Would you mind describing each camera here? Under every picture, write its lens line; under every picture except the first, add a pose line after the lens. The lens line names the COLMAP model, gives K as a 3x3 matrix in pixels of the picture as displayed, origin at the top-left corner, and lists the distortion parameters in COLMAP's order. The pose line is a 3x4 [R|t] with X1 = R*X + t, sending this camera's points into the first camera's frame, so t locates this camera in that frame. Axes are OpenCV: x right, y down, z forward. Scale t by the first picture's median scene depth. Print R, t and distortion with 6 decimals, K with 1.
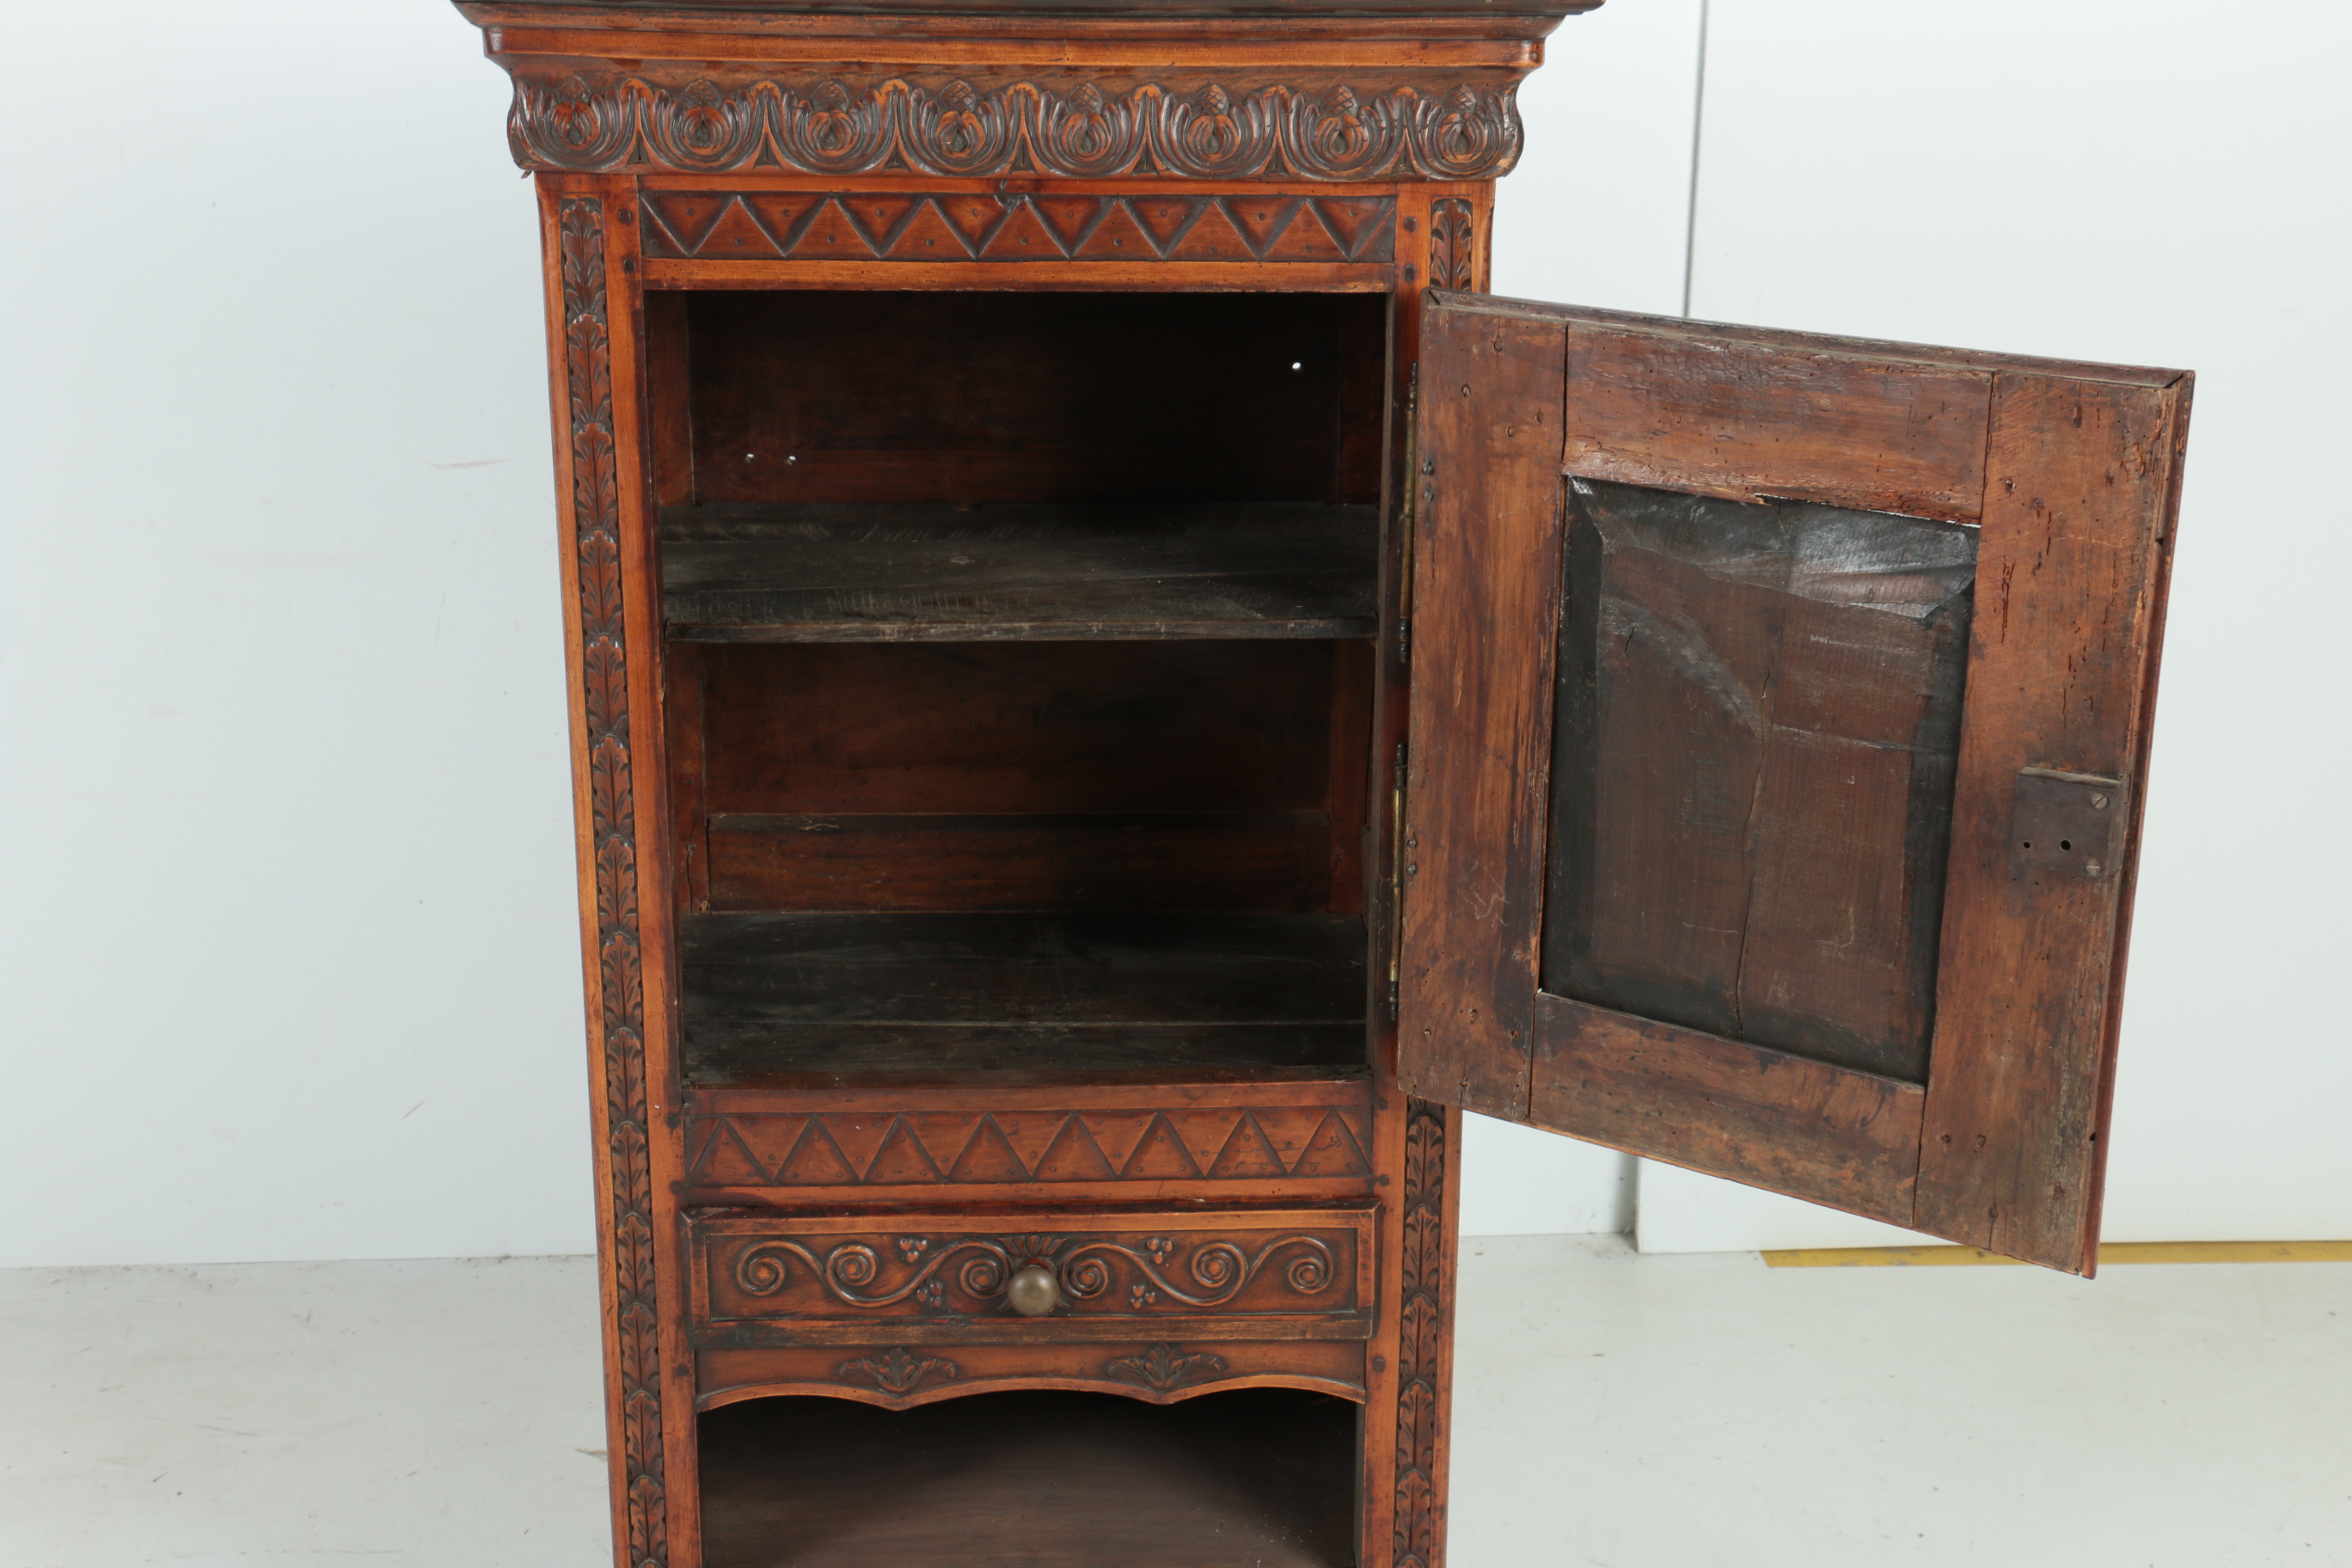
lens RADIAL K [[3062.0, 0, 1196.5], [0, 3062.0, 819.7], [0, 0, 1]] dist [0.050326, 0.000000]
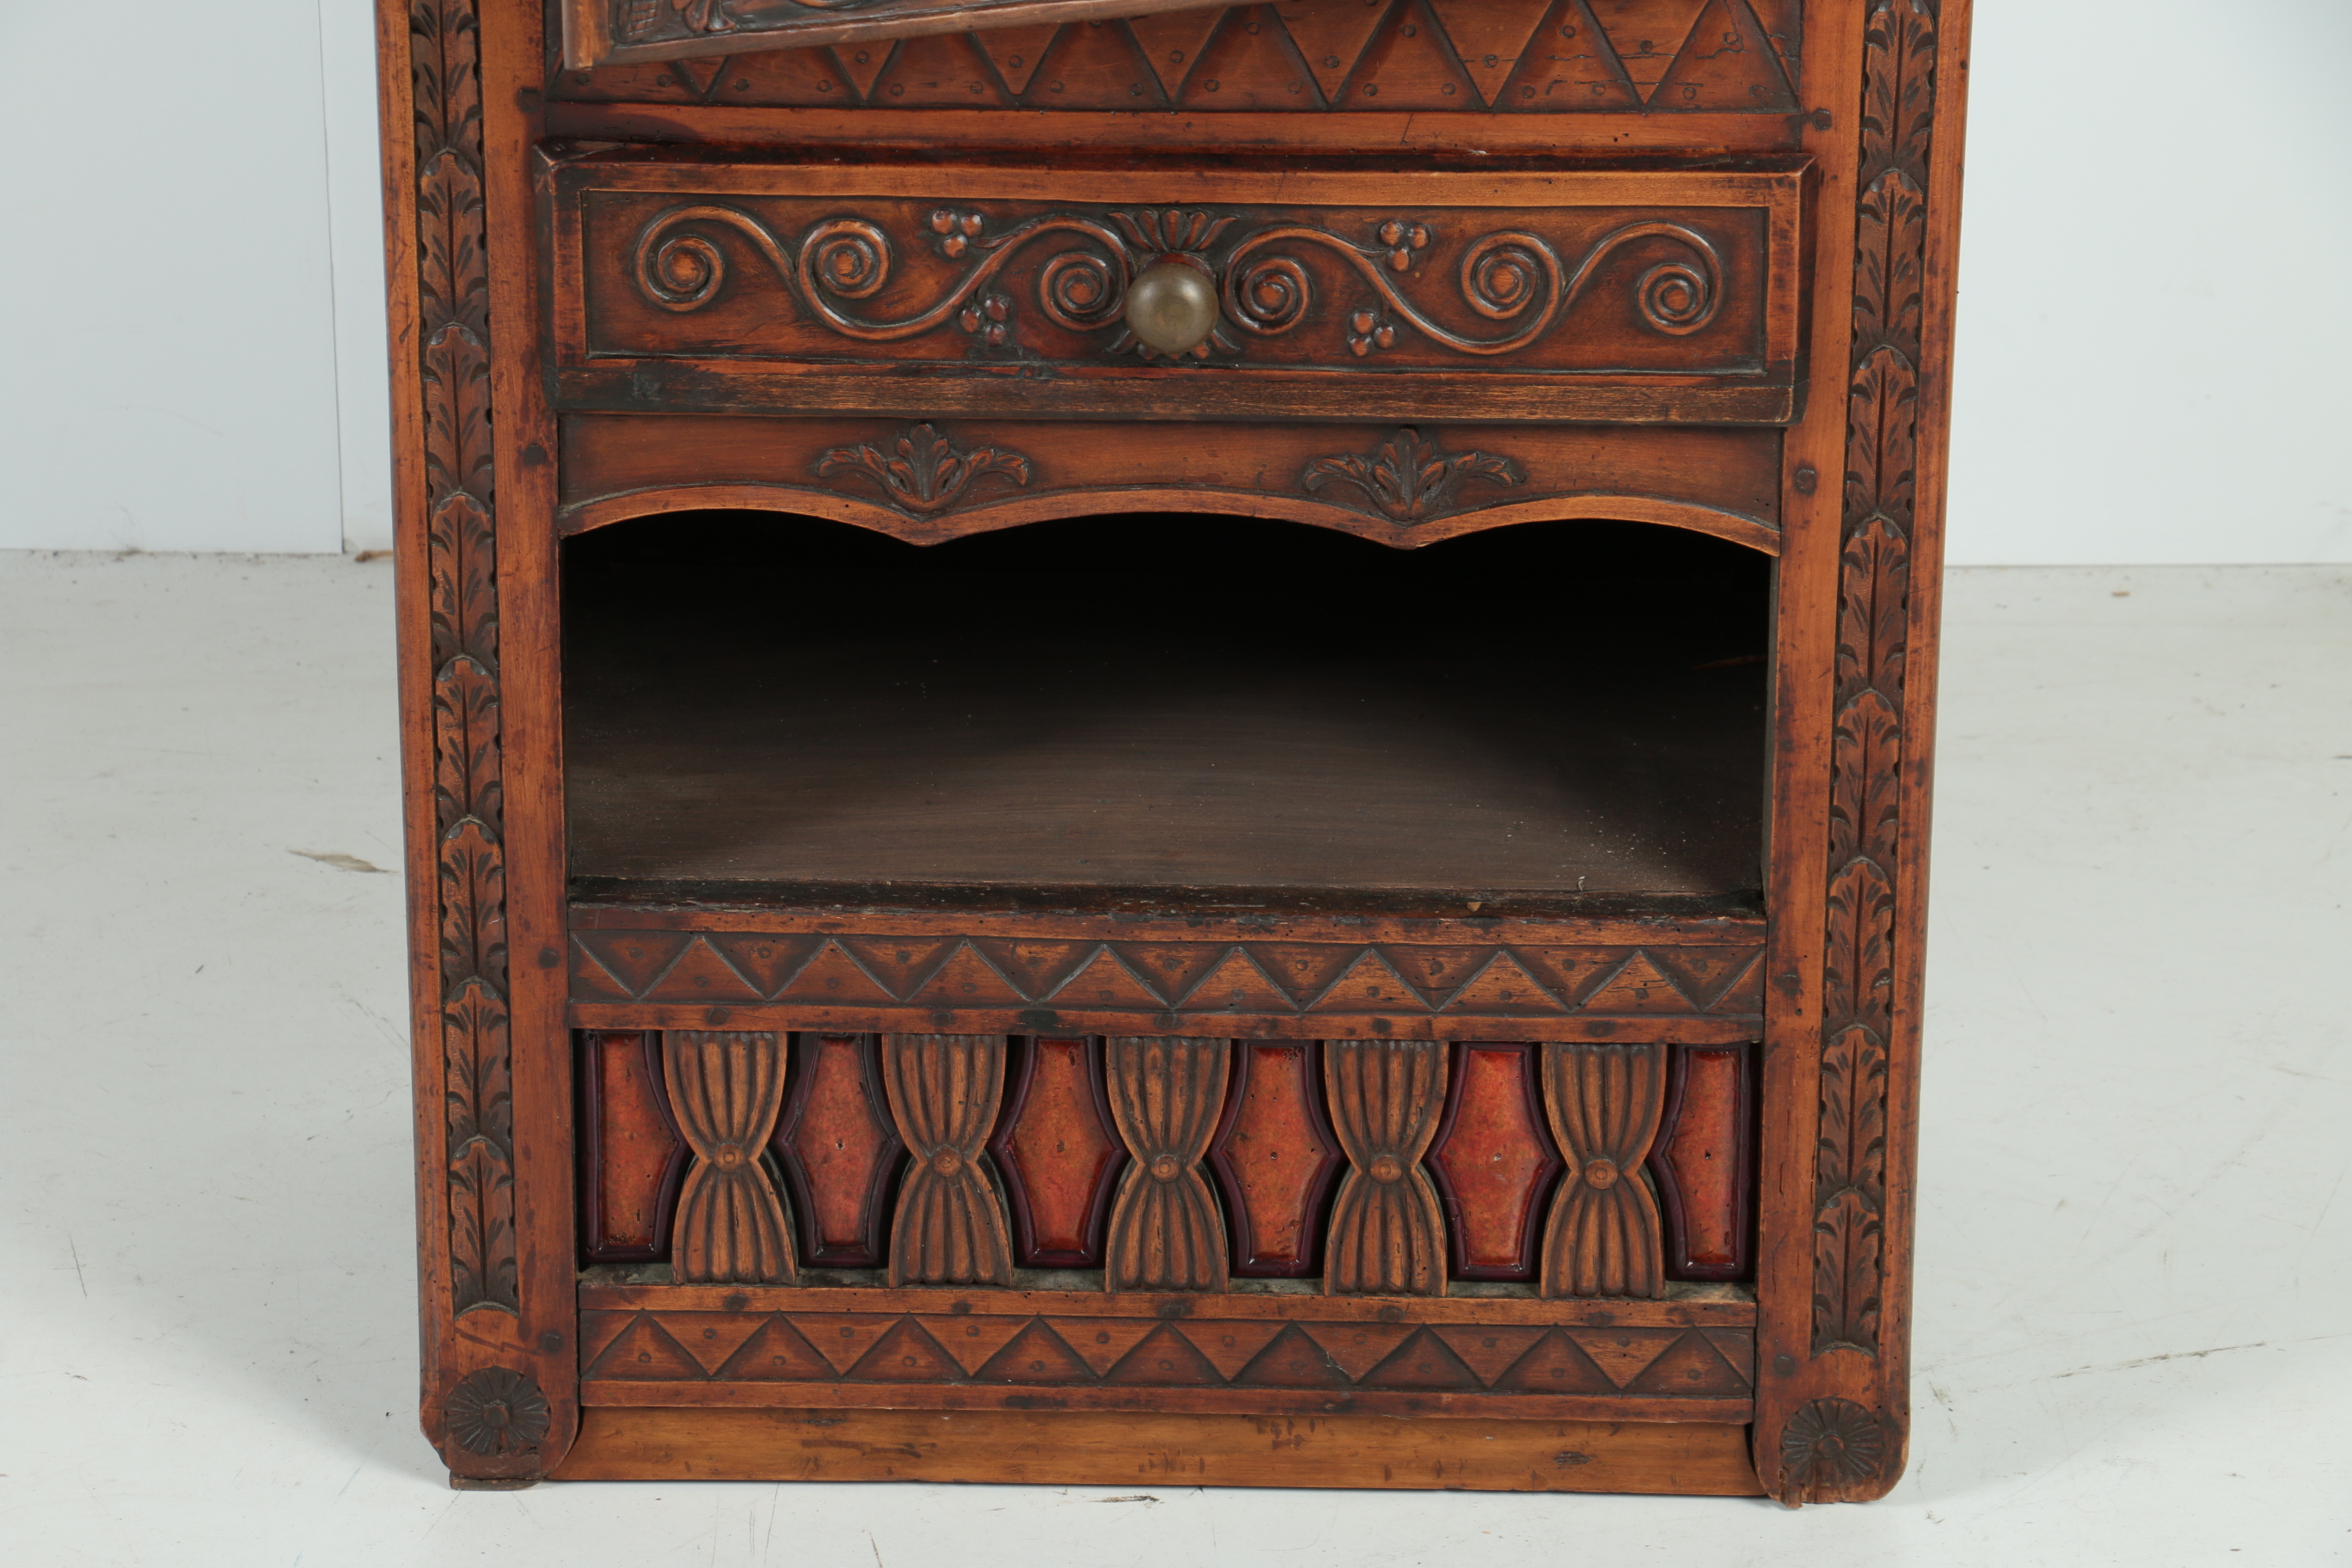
lens RADIAL K [[8406.3, 0, 1163.8], [0, 8406.3, 884.3], [0, 0, 1]] dist [0.808175, 0.000000]
pose [[0.997294, 0.023523, -0.069647, 0.053010], [-0.019580, 0.998196, 0.056752, 0.169316], [0.070856, -0.055235, 0.995956, -0.512003]]
